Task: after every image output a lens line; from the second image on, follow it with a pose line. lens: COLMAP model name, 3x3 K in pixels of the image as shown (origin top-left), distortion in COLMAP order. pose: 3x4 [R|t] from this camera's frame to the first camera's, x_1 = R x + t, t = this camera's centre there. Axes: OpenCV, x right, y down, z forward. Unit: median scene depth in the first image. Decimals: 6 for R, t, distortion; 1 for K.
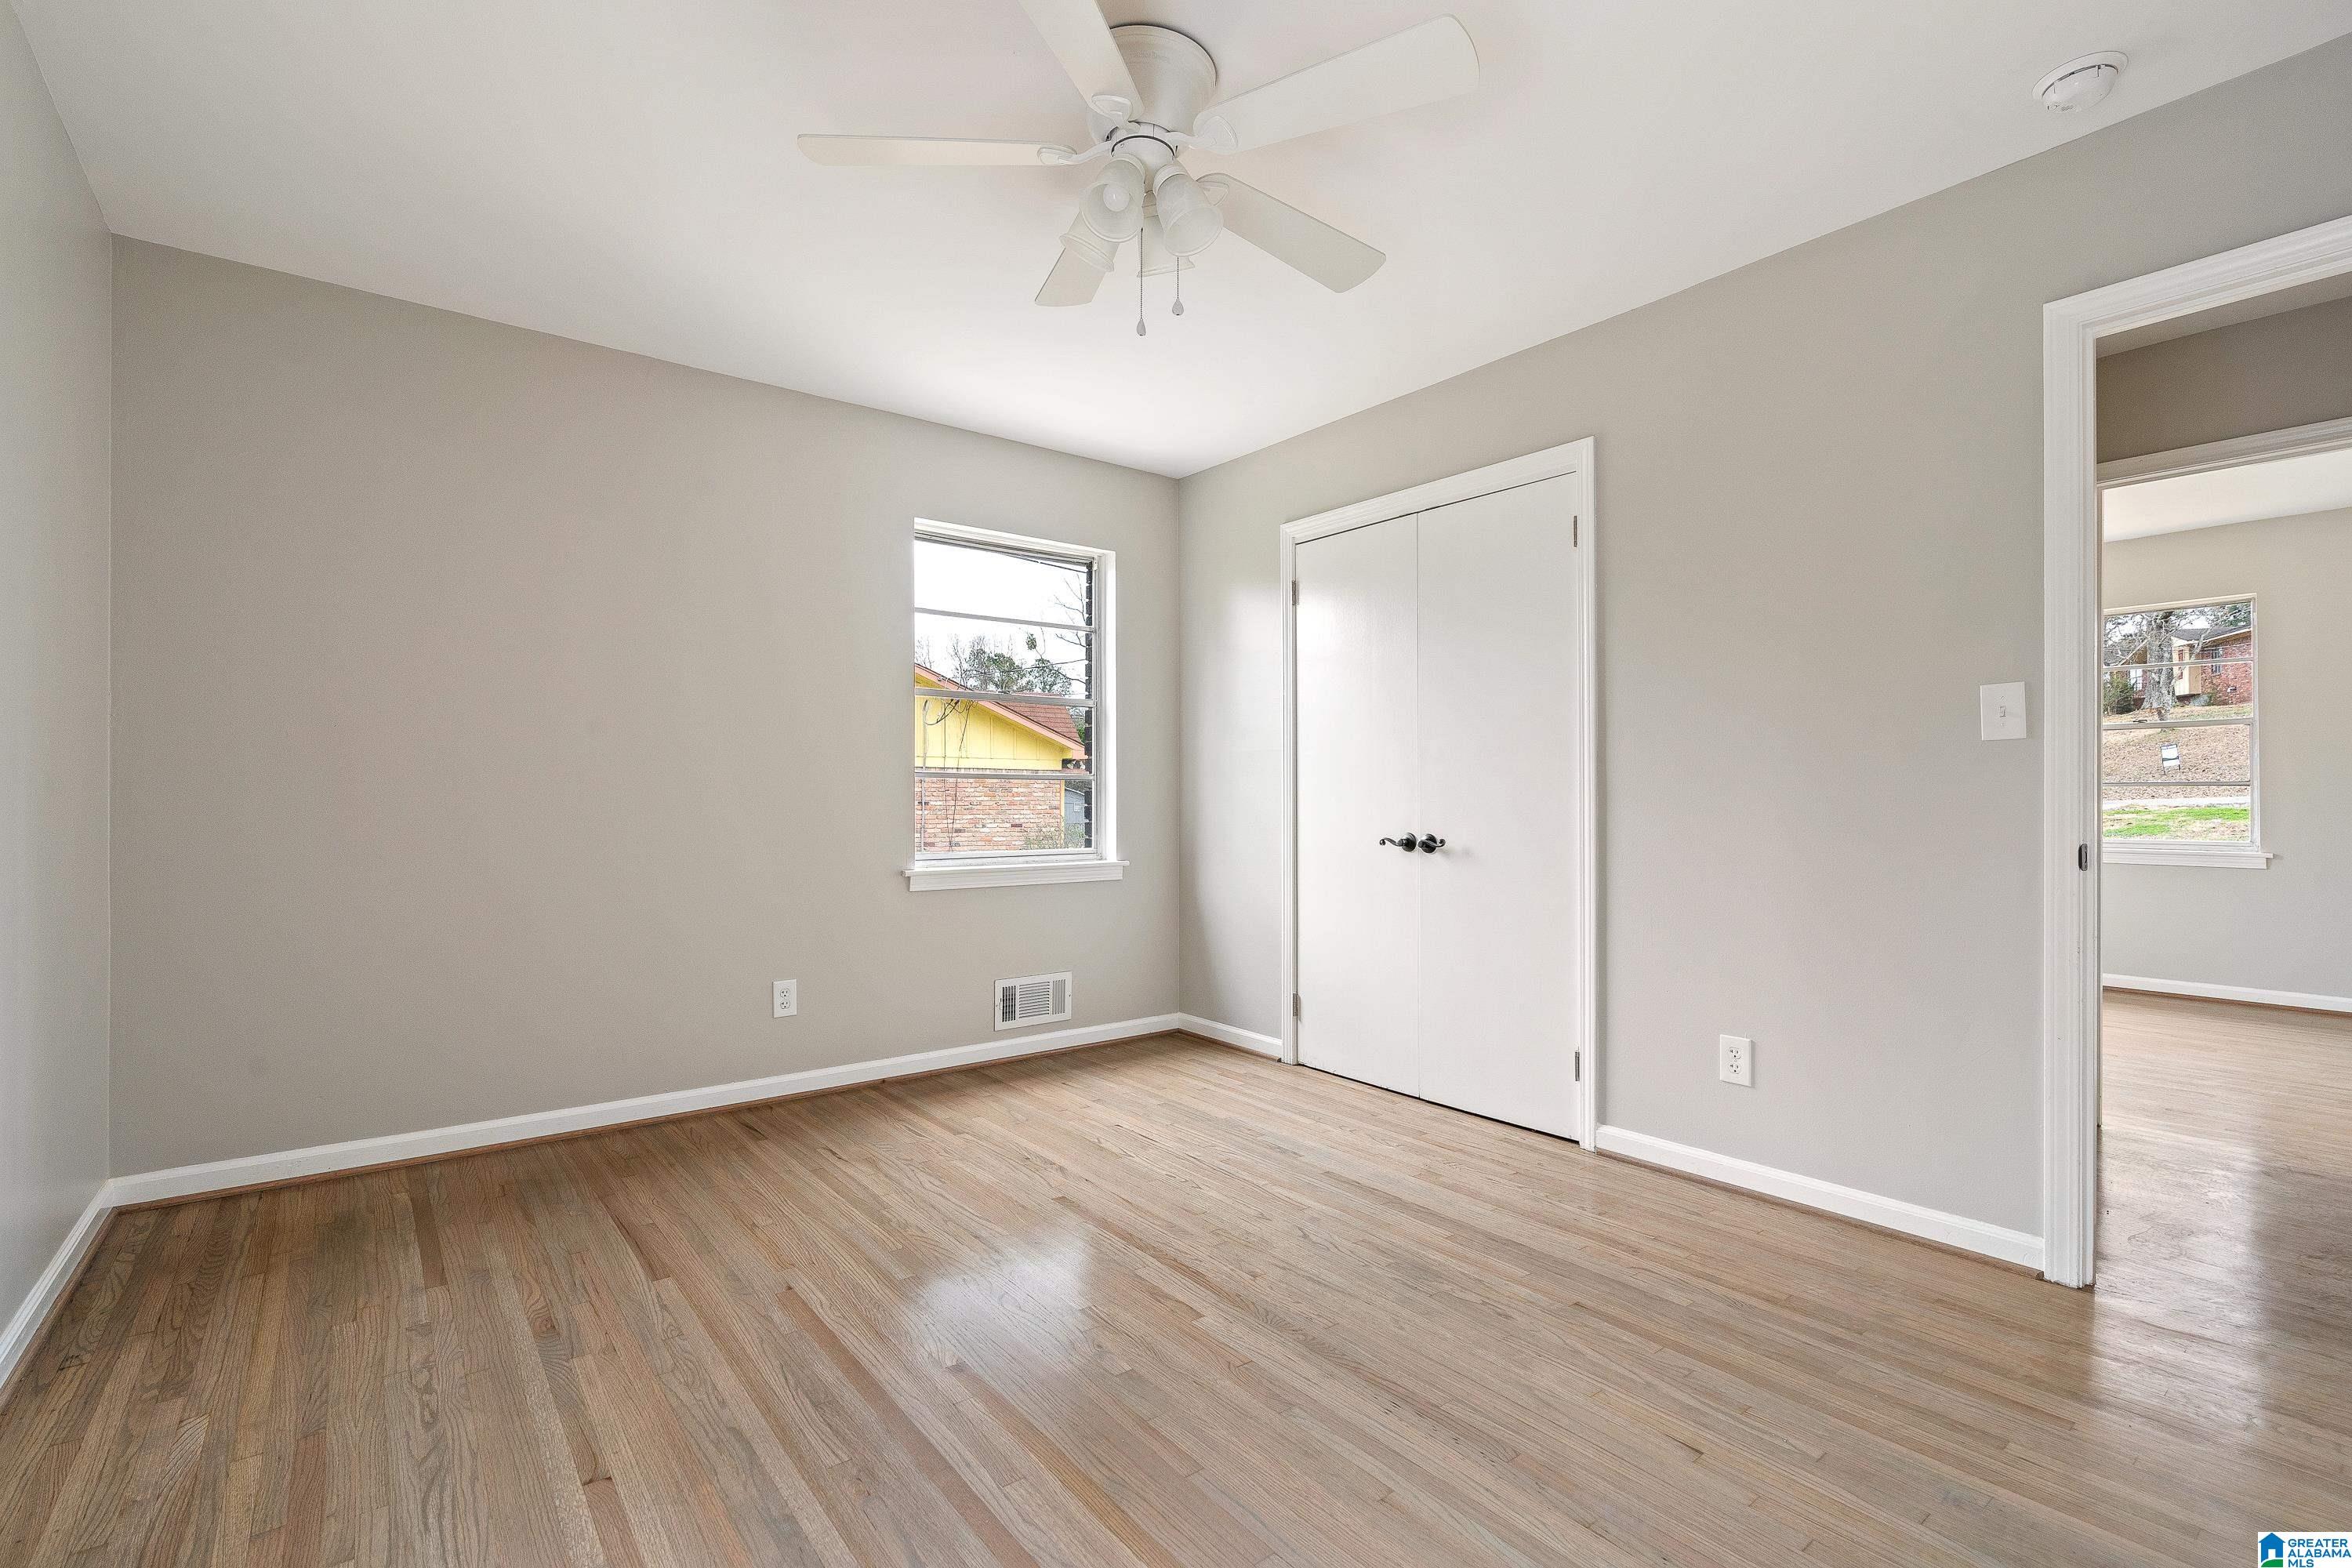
lens RADIAL K [[1055.4, 0, 1173.9], [0, 1055.4, 802.3], [0, 0, 1]] dist [-0.001408, 0.000011]
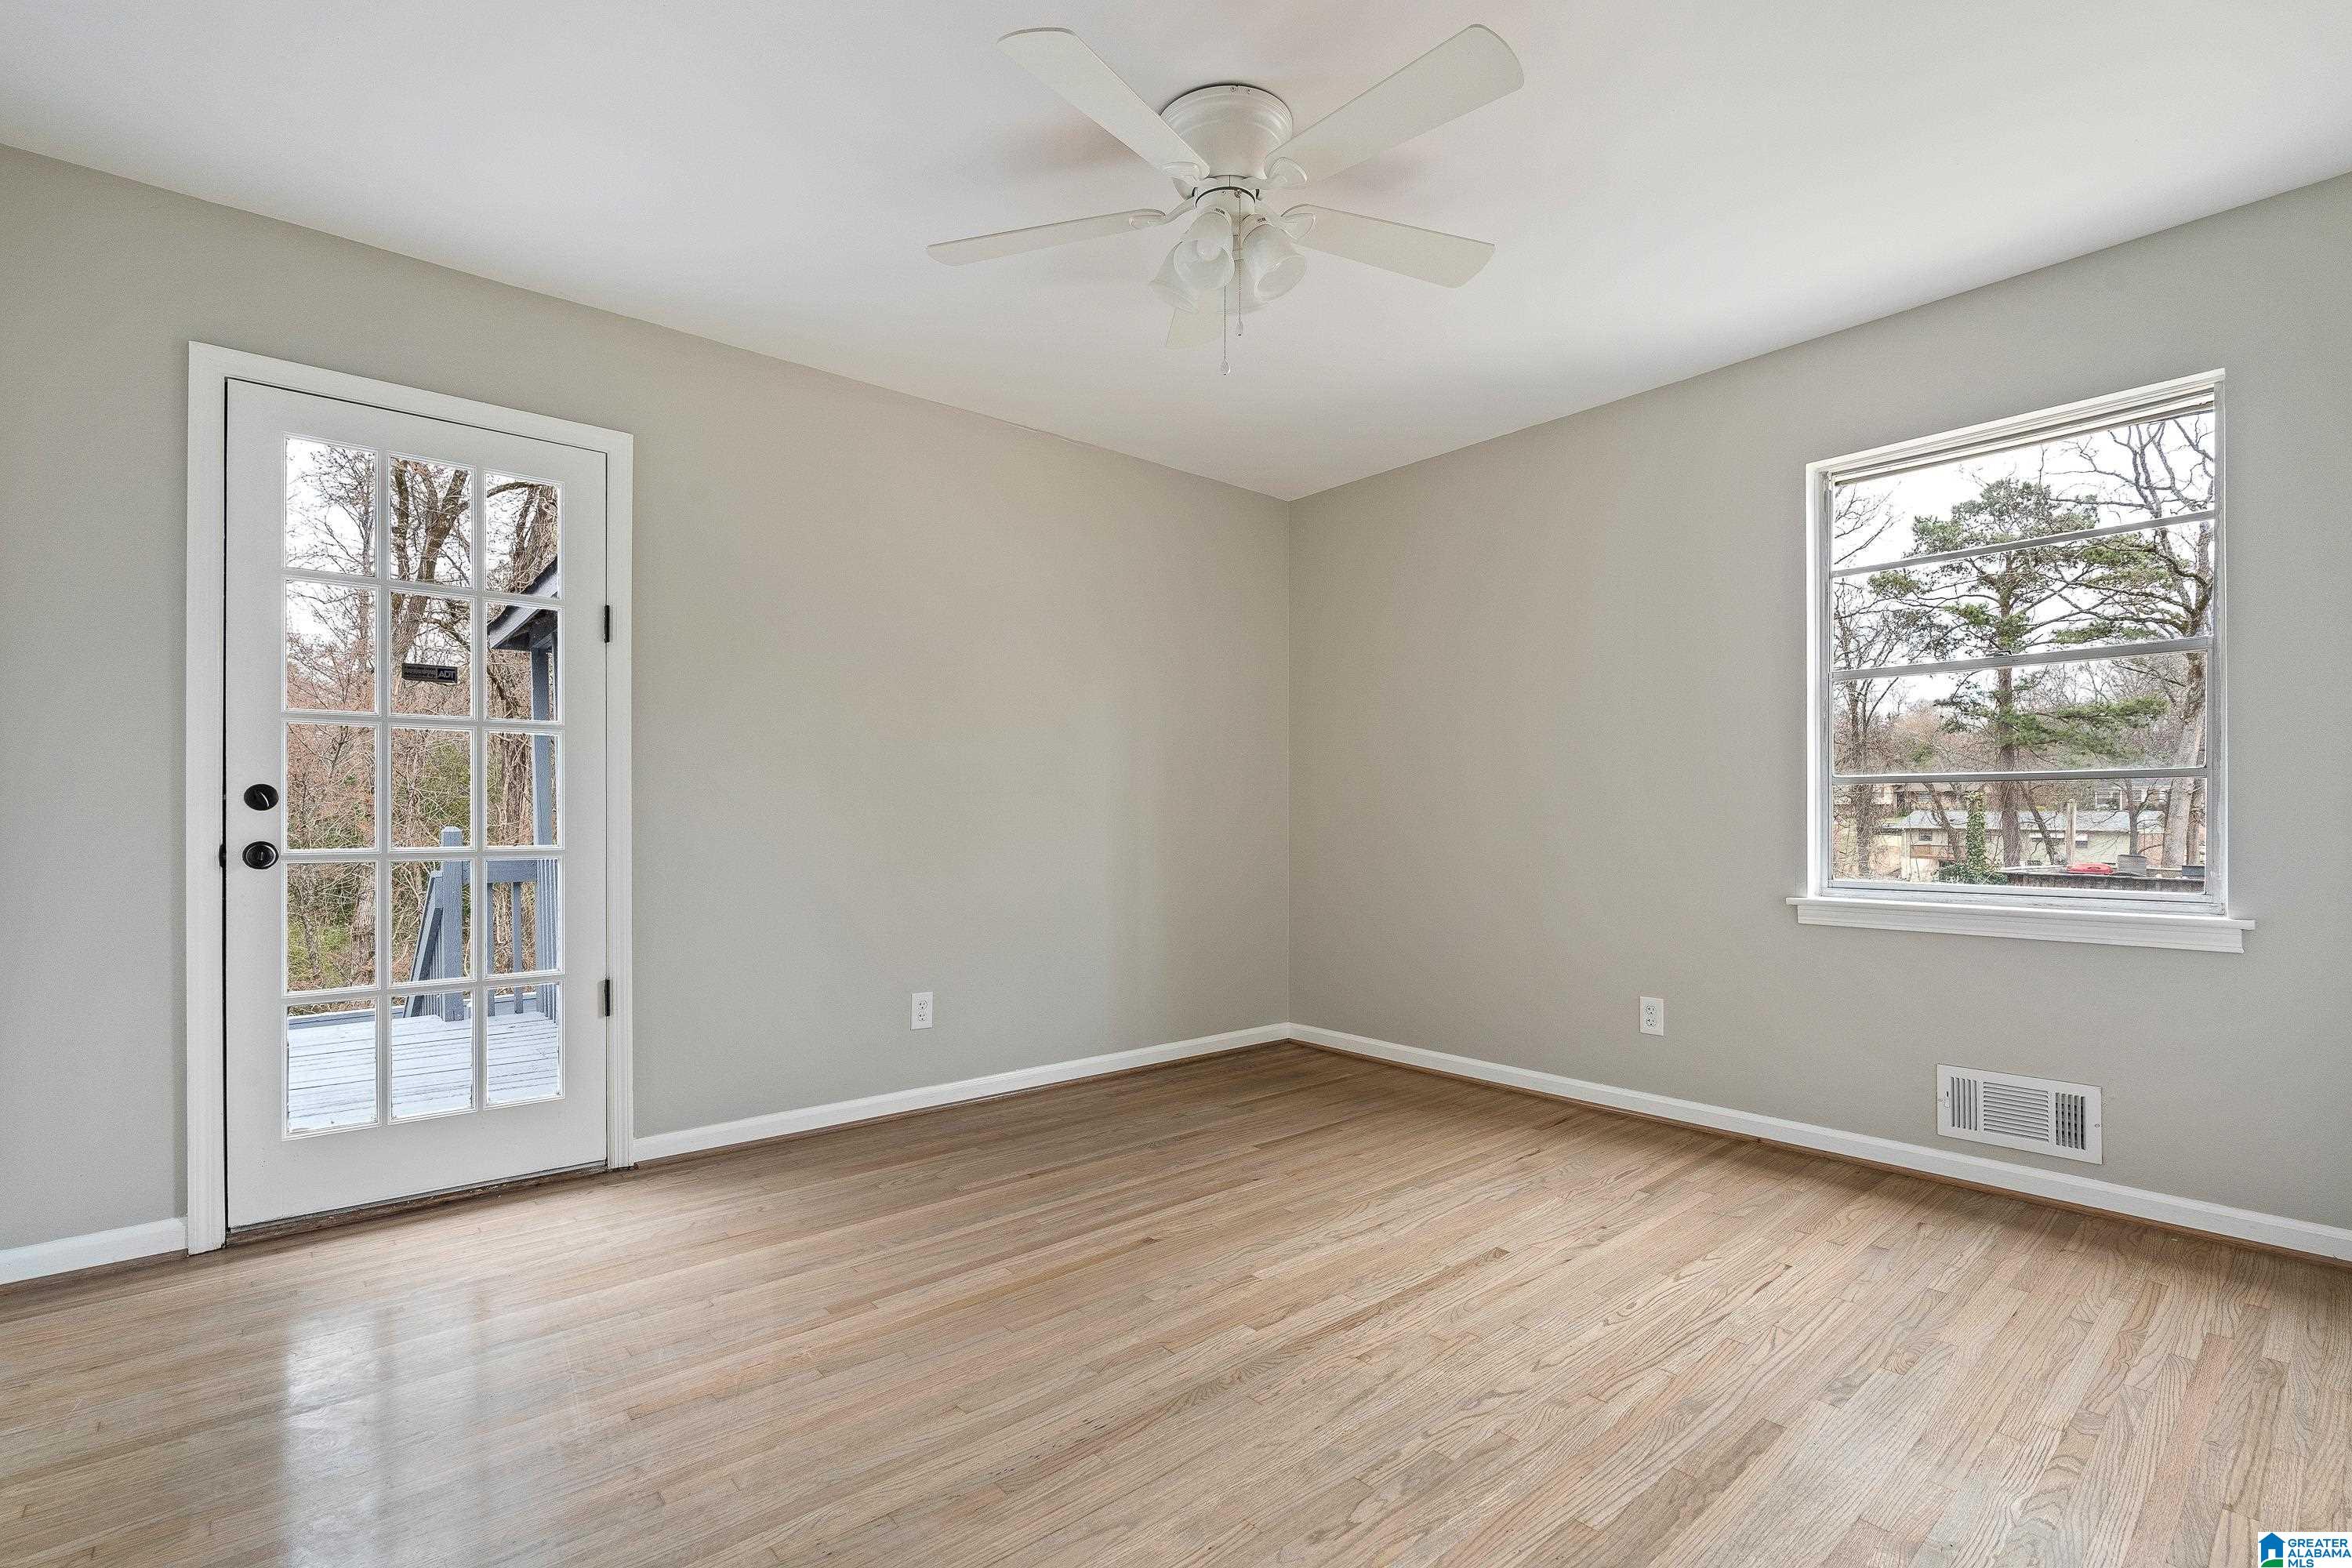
lens RADIAL K [[1058.6, 0, 1168.0], [0, 1058.6, 821.4], [0, 0, 1]] dist [0.001801, 0.000432]
pose [[0.045097, -0.000456, -0.998983, 0.734705], [0.001431, 0.999999, -0.000391, 0.005684], [0.998982, -0.001412, 0.045097, 0.626796]]
